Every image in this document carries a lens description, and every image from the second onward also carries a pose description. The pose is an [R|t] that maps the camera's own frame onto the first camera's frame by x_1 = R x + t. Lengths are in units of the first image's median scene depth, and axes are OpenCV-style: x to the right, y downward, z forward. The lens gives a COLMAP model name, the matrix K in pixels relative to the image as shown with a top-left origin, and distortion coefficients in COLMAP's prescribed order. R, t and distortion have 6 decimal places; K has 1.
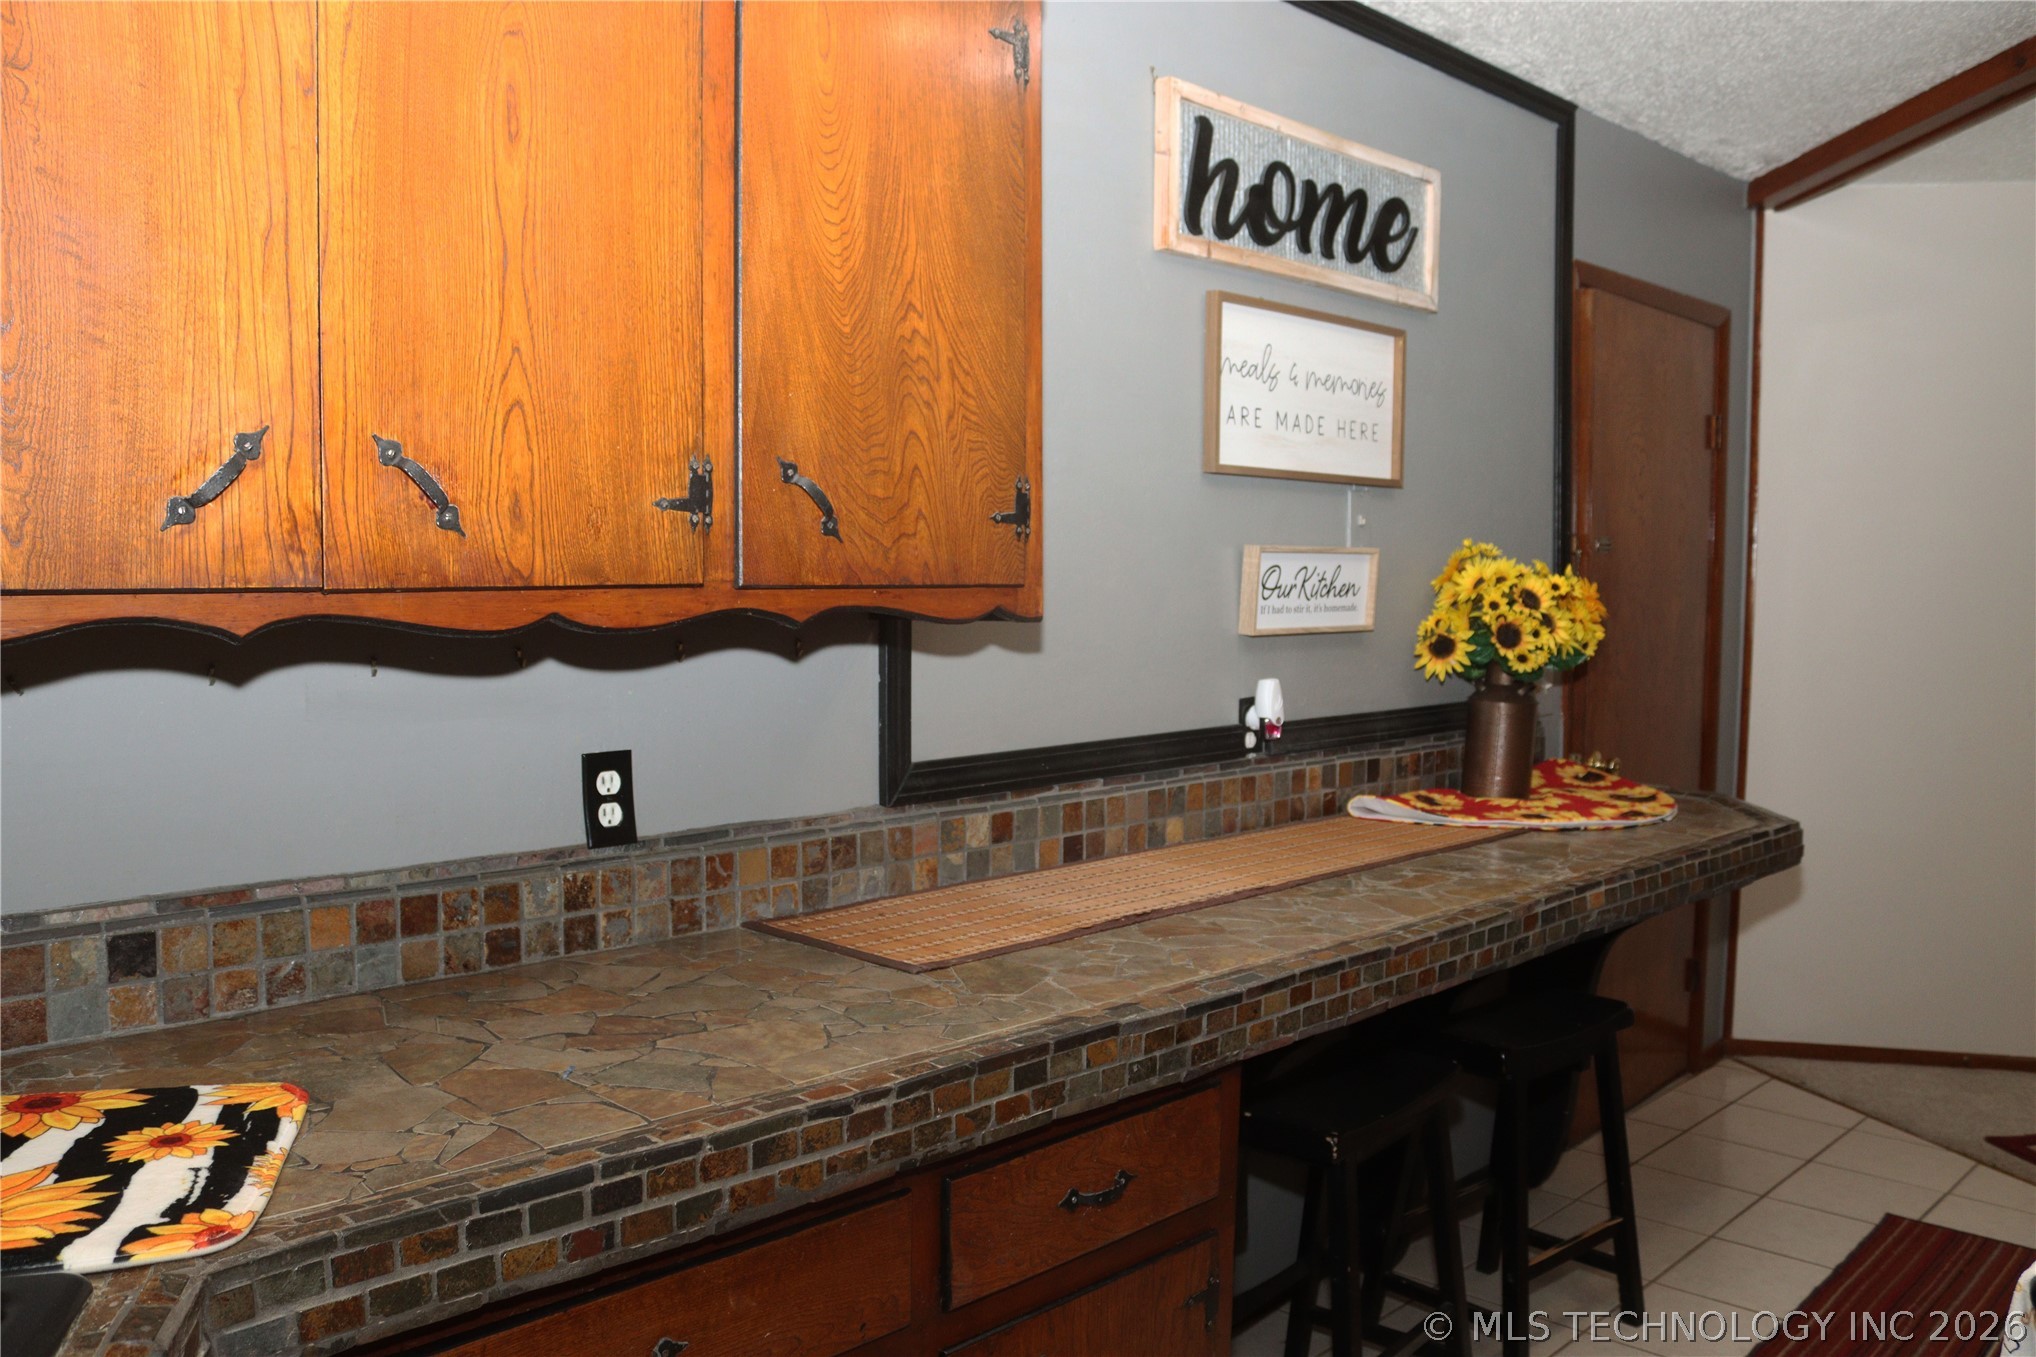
lens RADIAL K [[1718.4, 0, 1039.1], [0, 1718.4, 687.1], [0, 0, 1]] dist [-0.134573, 0.108251]
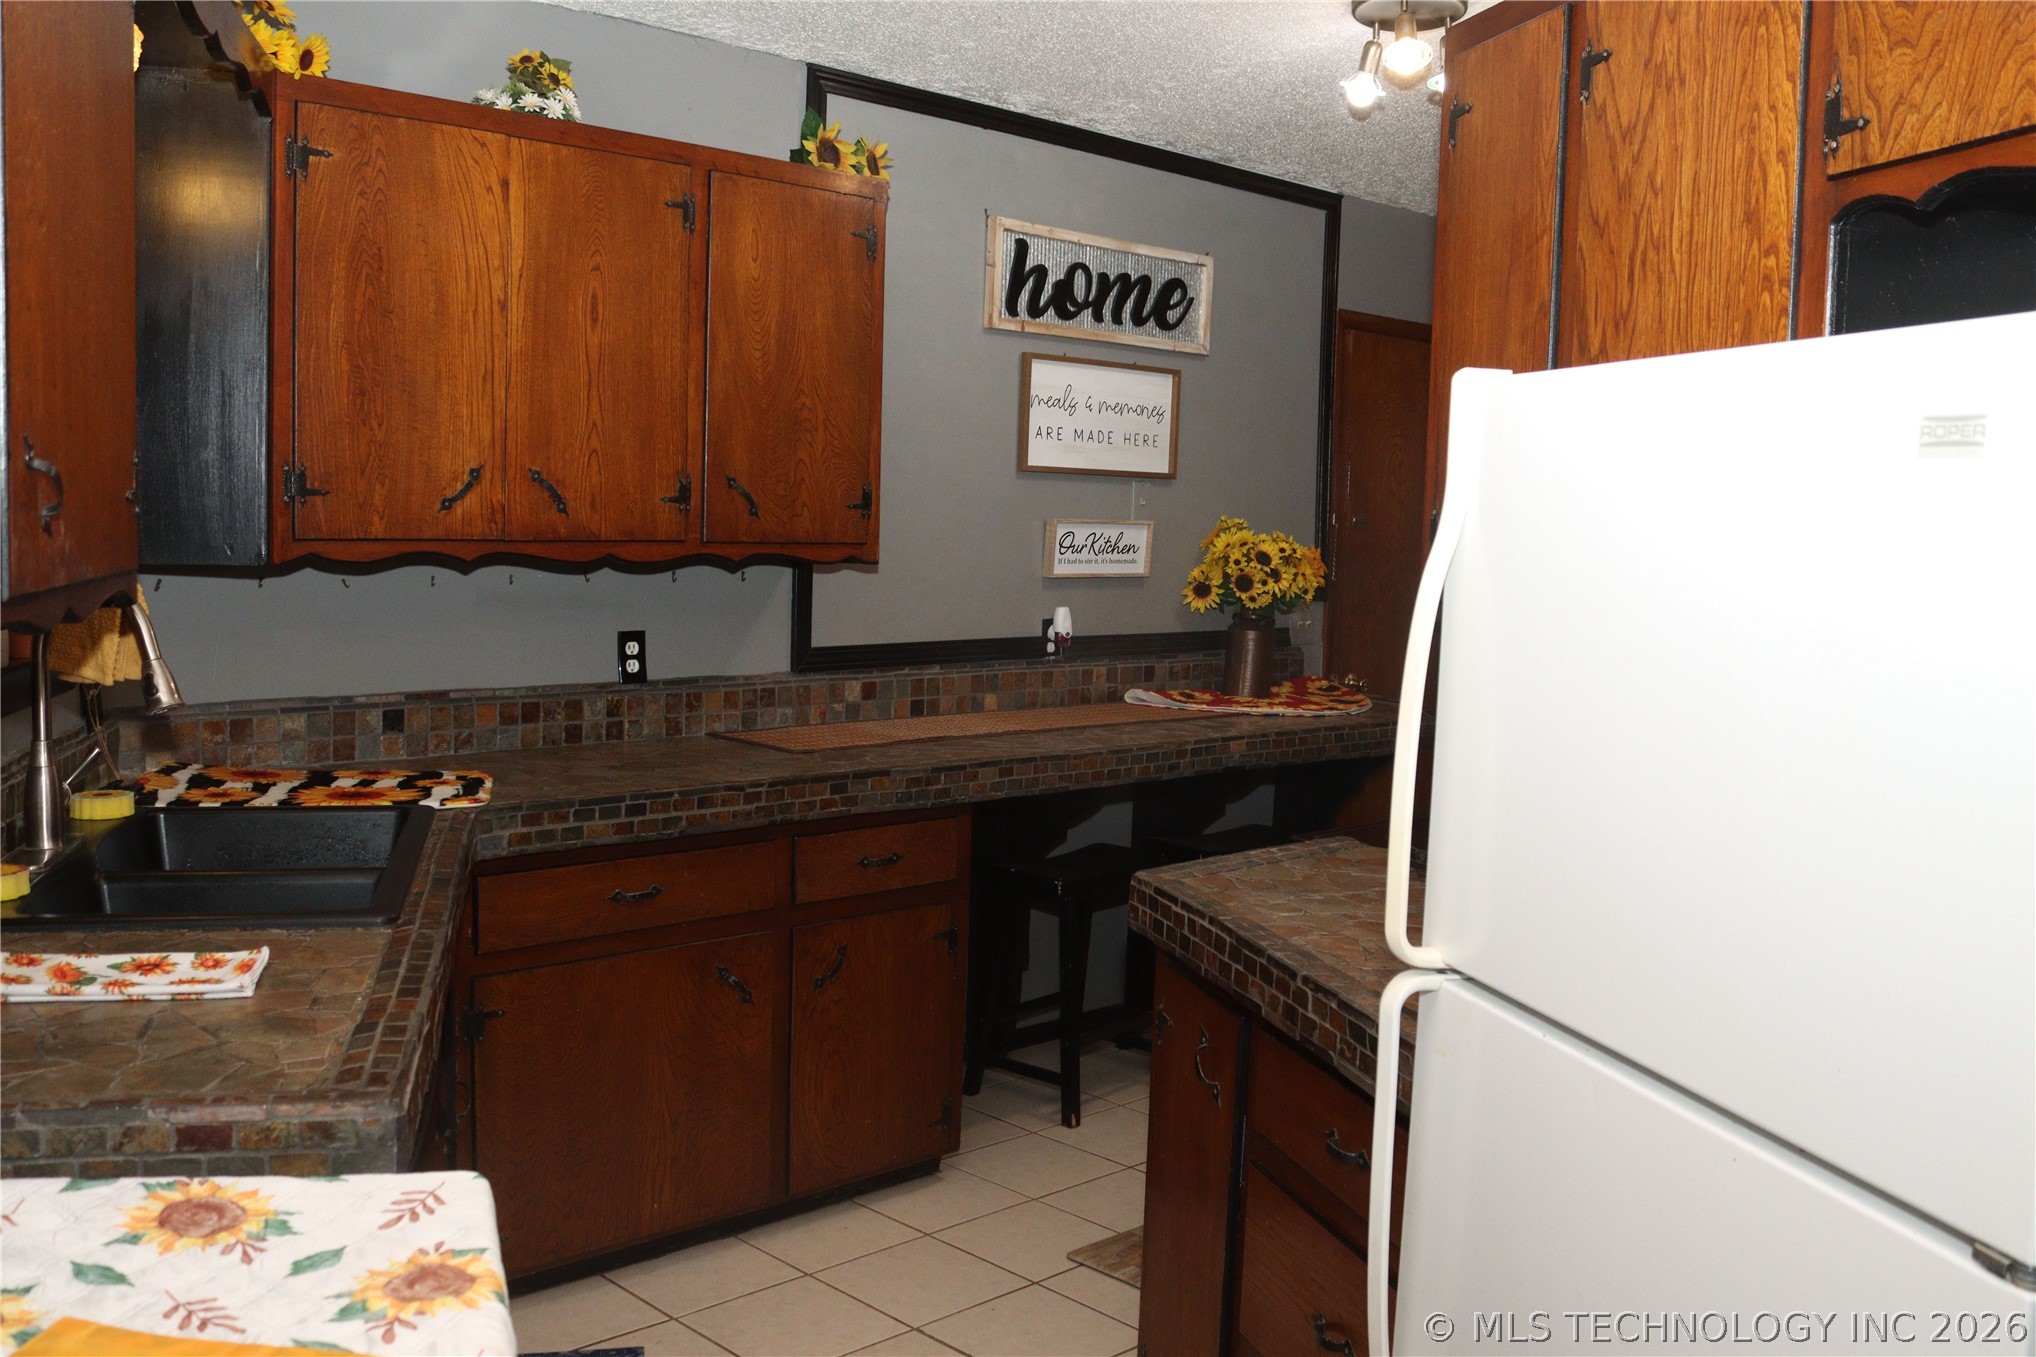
lens RADIAL K [[1718.4, 0, 1001.1], [0, 1718.4, 676.8], [0, 0, 1]] dist [-0.134573, 0.108251]
pose [[0.999339, 0.026861, -0.024506, 0.186378], [-0.026234, 0.999330, 0.025536, 0.030977], [0.025175, -0.024877, 0.999373, -0.814000]]
